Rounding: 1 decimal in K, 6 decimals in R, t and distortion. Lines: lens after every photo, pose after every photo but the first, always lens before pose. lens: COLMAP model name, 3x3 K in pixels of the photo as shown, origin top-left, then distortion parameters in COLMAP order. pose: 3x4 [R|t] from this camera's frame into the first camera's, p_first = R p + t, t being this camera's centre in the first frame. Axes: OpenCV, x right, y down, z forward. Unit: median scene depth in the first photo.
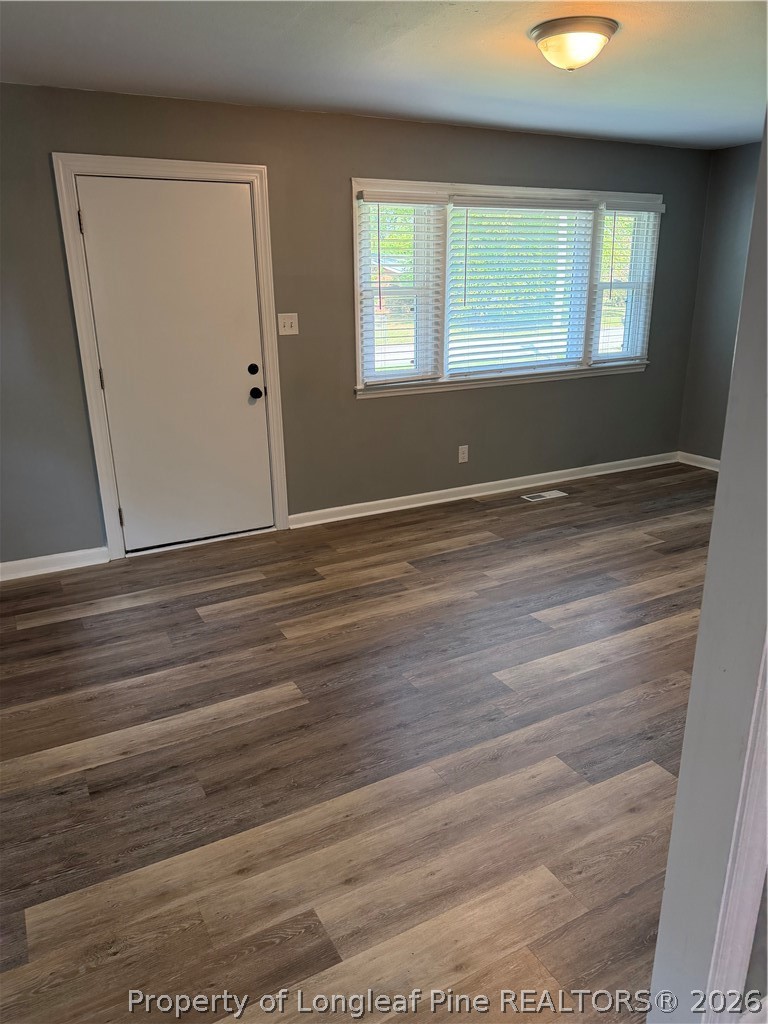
lens RADIAL K [[734.4, 0, 384.0], [0, 734.4, 512.0], [0, 0, 1]] dist [0.120954, -0.168178]
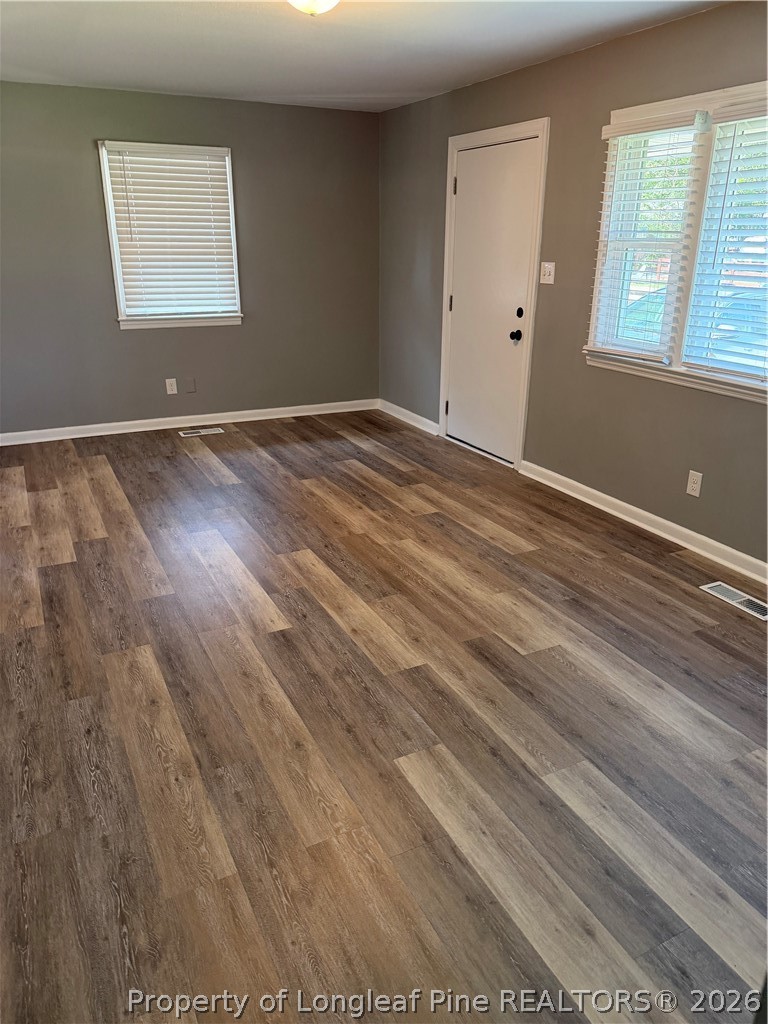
lens RADIAL K [[734.4, 0, 384.0], [0, 734.4, 512.0], [0, 0, 1]] dist [0.120954, -0.168178]
pose [[-0.050210, 0.360727, -0.931319, 1.044161], [-0.301595, 0.883486, 0.358460, -0.291171], [0.952113, 0.298880, 0.064434, 0.910720]]
